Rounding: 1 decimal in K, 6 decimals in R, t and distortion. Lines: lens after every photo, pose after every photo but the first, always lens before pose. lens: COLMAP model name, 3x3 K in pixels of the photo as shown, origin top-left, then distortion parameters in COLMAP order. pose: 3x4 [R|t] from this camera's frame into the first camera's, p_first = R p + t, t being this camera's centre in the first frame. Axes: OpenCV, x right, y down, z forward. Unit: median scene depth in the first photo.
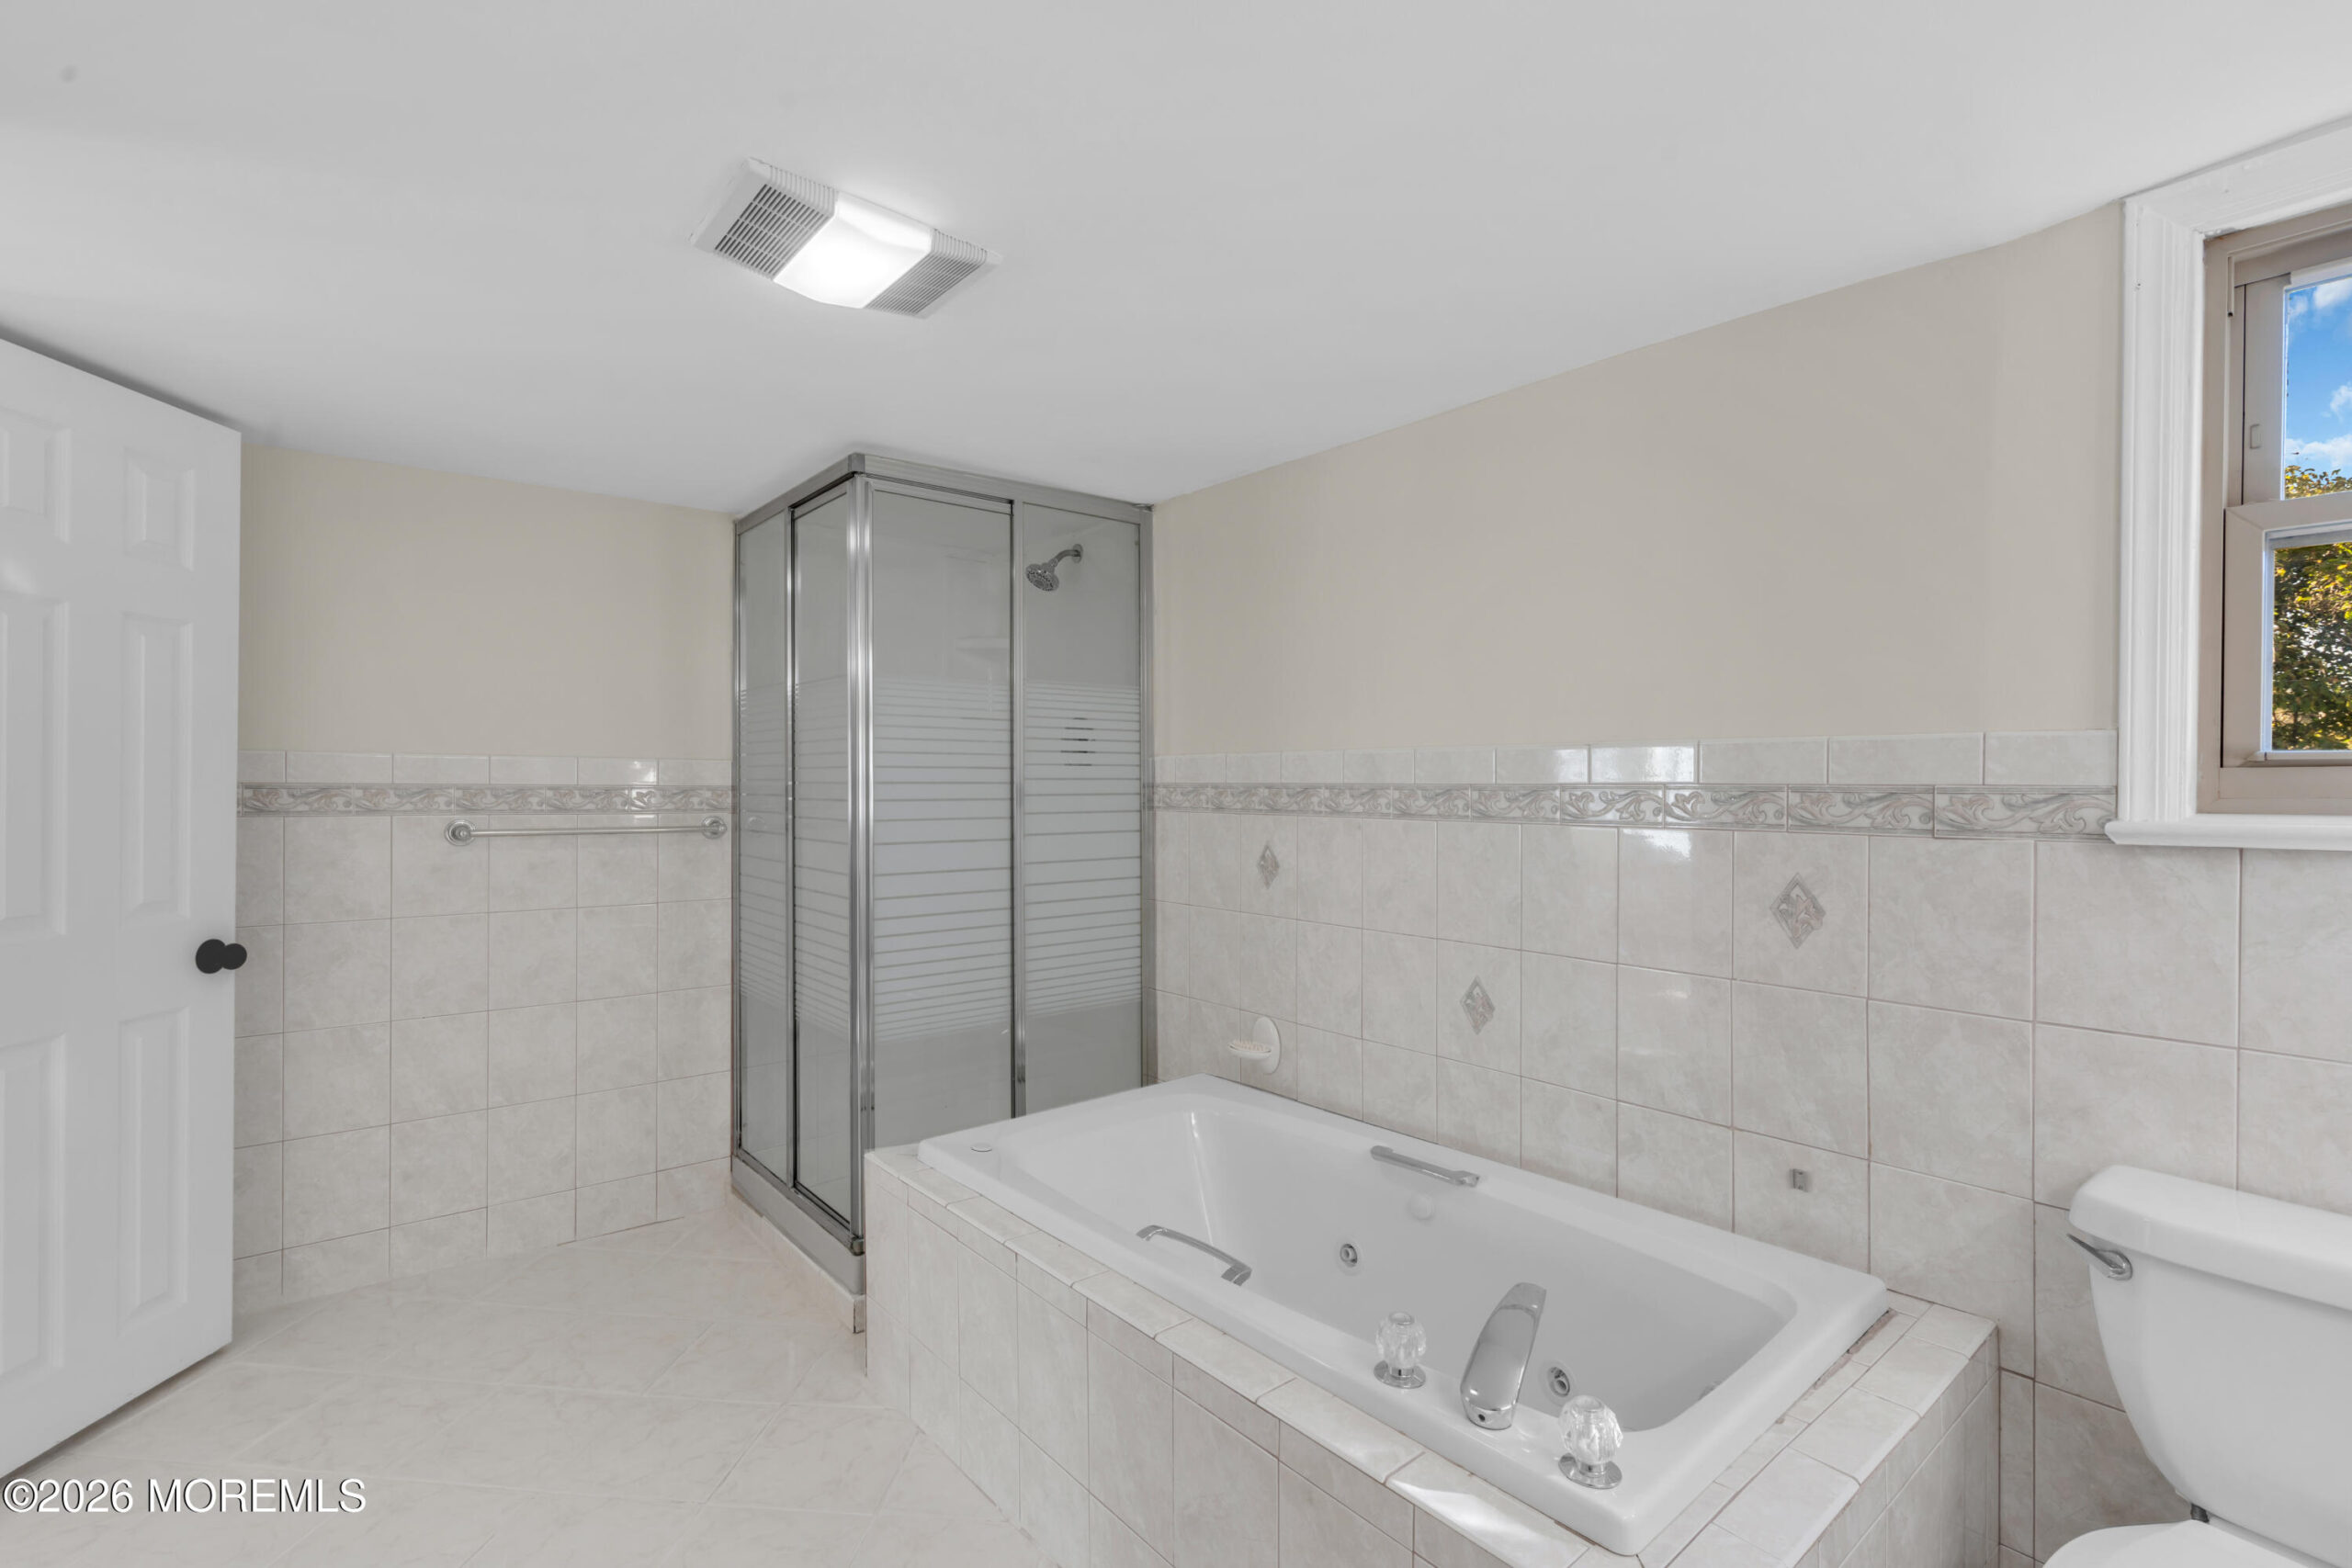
lens RADIAL K [[1068.5, 0, 1178.5], [0, 1068.5, 787.8], [0, 0, 1]] dist [-0.000943, 0.001140]
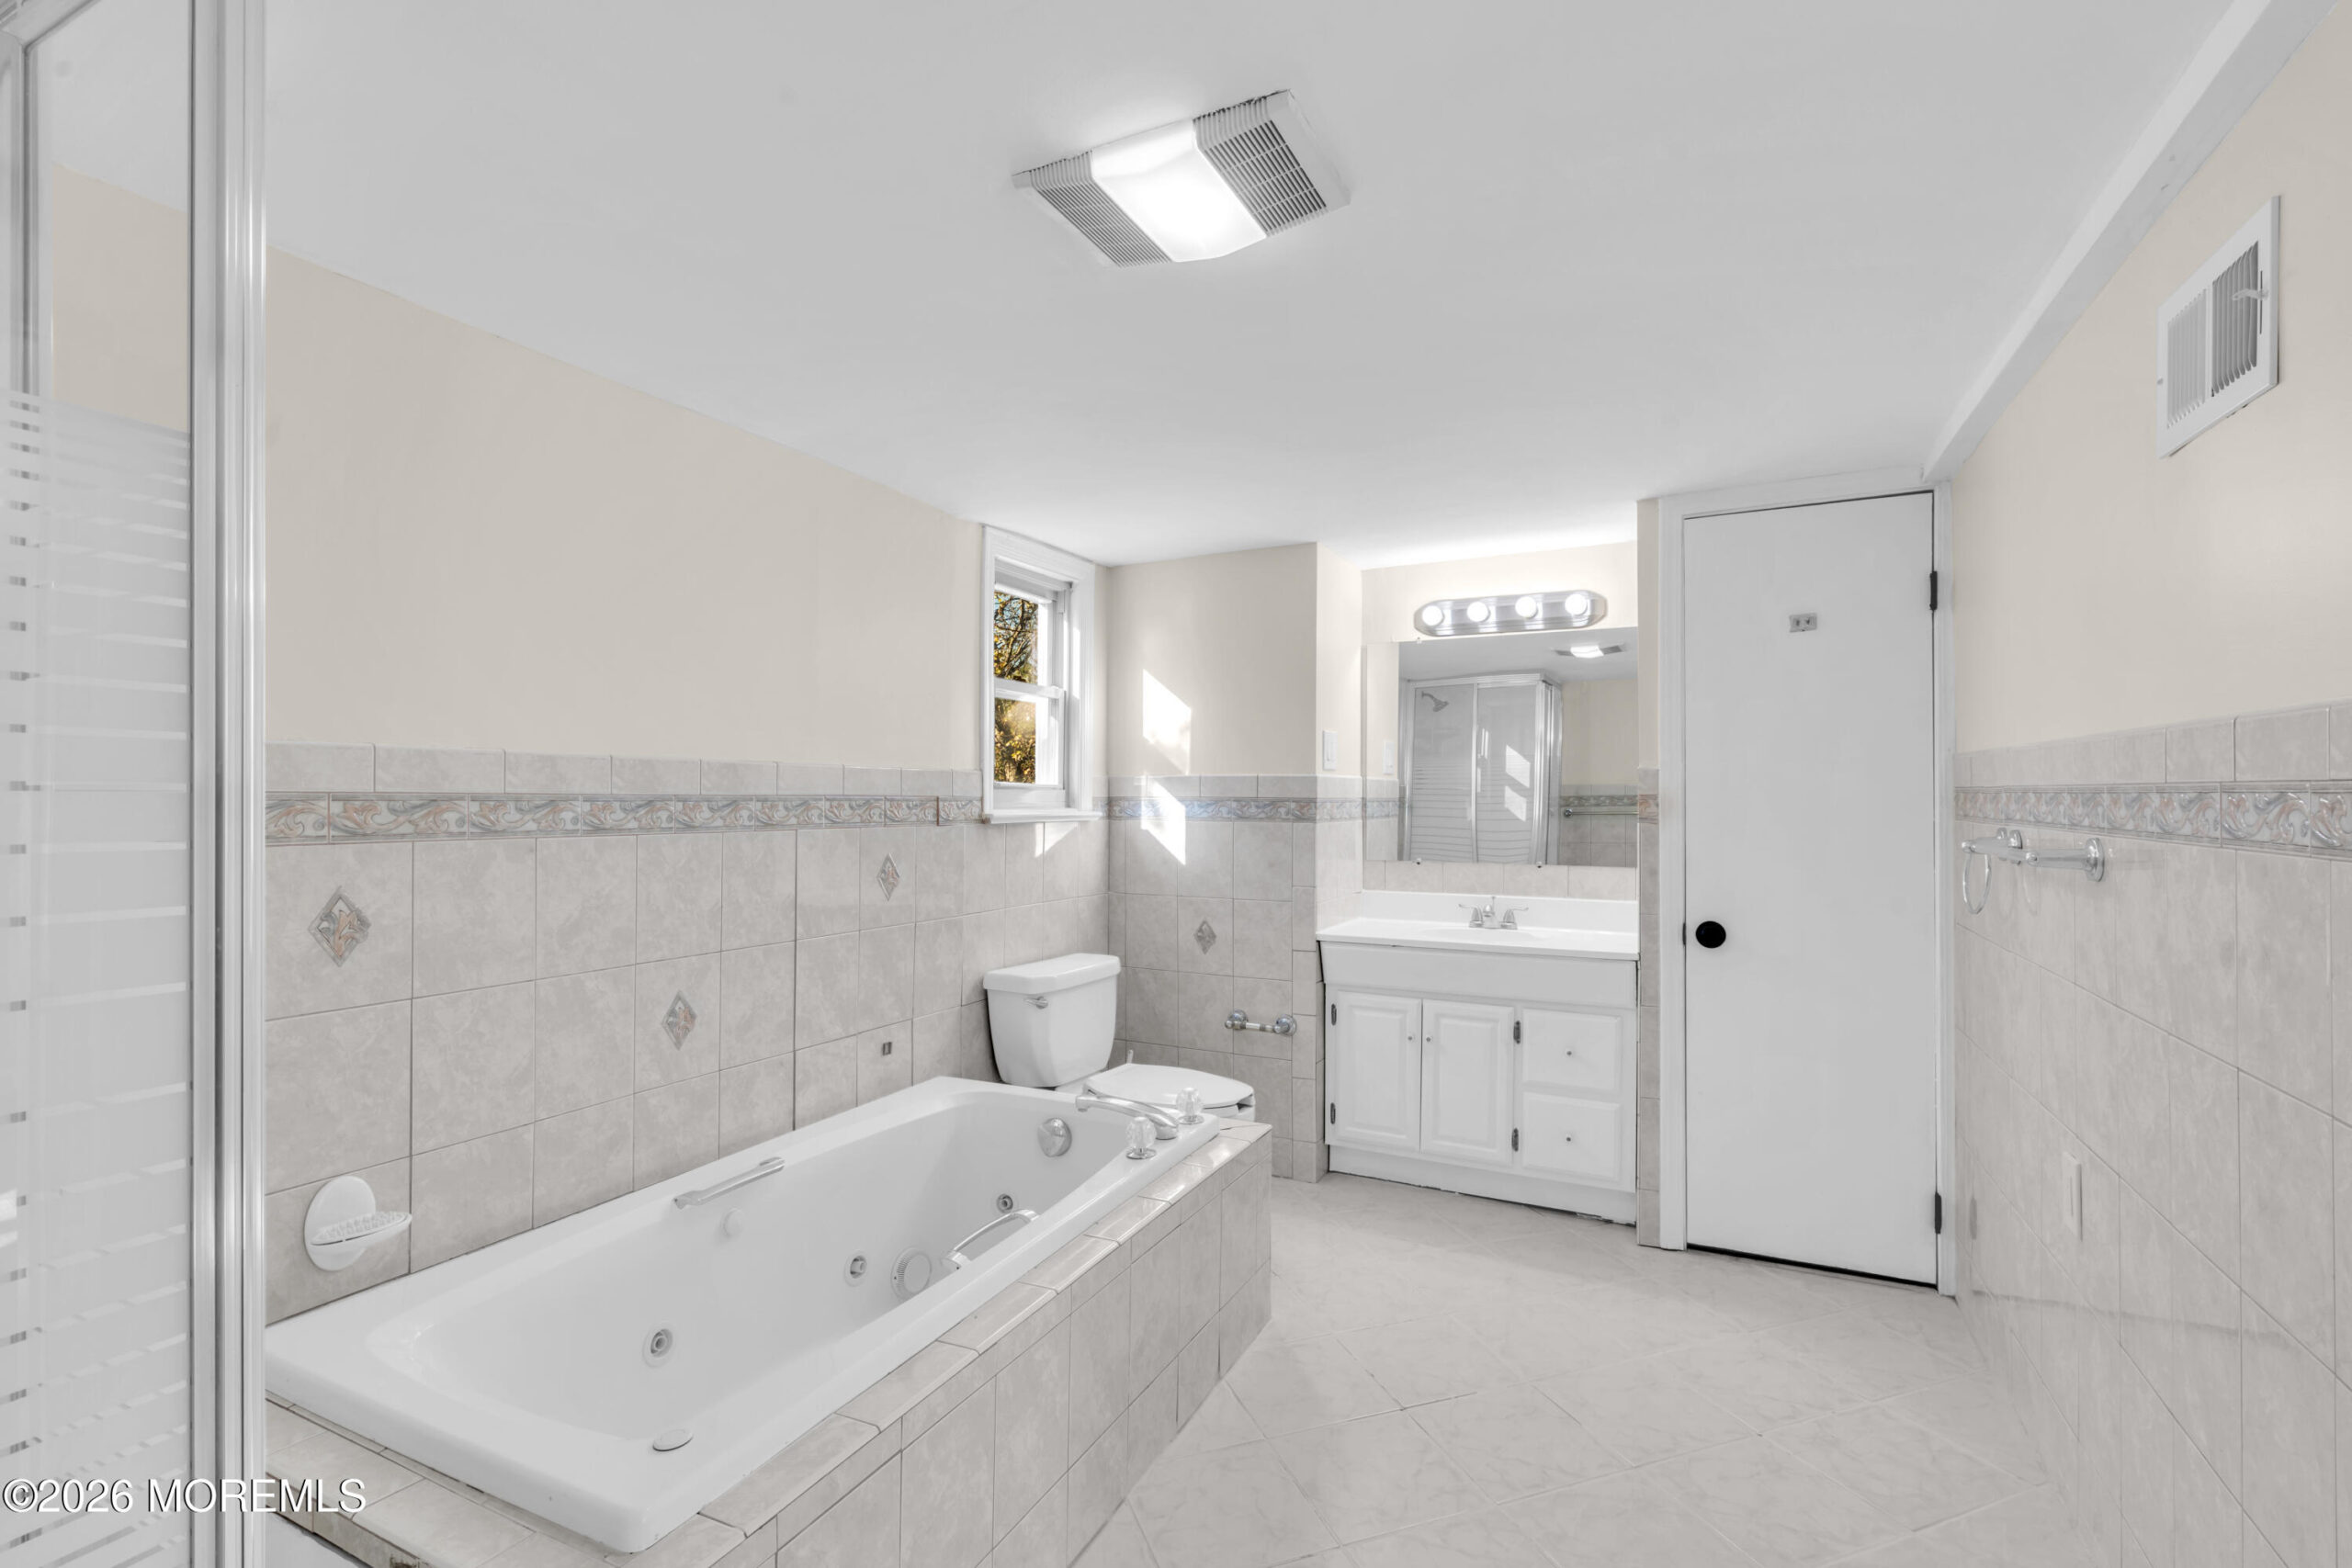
lens RADIAL K [[1068.5, 0, 1176.0], [0, 1068.5, 792.3], [0, 0, 1]] dist [-0.000943, 0.001140]
pose [[-0.402221, -0.000267, 0.915543, -0.761474], [-0.003426, 0.999993, -0.001214, -0.005836], [-0.915536, -0.003625, -0.402219, 0.927494]]
